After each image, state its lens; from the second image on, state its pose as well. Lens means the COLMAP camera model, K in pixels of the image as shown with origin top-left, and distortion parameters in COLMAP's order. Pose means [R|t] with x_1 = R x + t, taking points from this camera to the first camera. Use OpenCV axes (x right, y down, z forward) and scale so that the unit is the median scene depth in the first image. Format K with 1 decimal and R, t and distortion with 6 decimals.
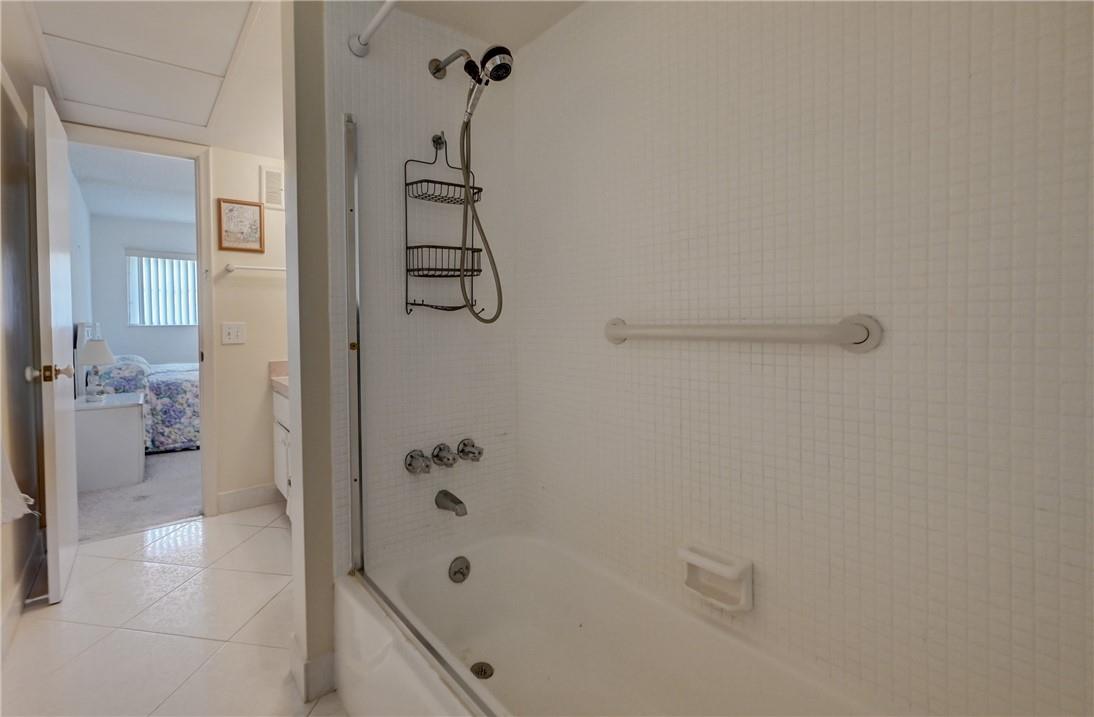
lens RADIAL K [[522.1, 0, 513.2], [0, 522.1, 335.7], [0, 0, 1]] dist [-0.000757, -0.000796]
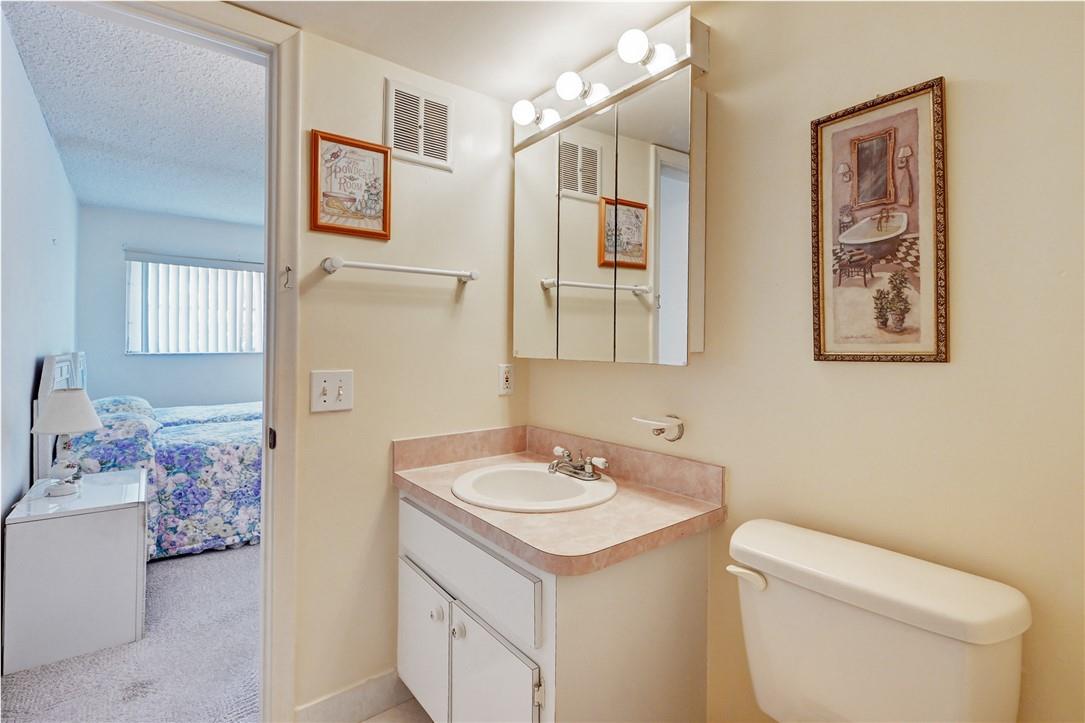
lens RADIAL K [[525.2, 0, 539.4], [0, 525.2, 338.4], [0, 0, 1]] dist [-0.002123, -0.000421]
pose [[0.999422, 0.010135, 0.032446, -0.248630], [-0.009033, 0.999384, -0.033907, -0.029331], [-0.032769, 0.033595, 0.998898, 0.335948]]
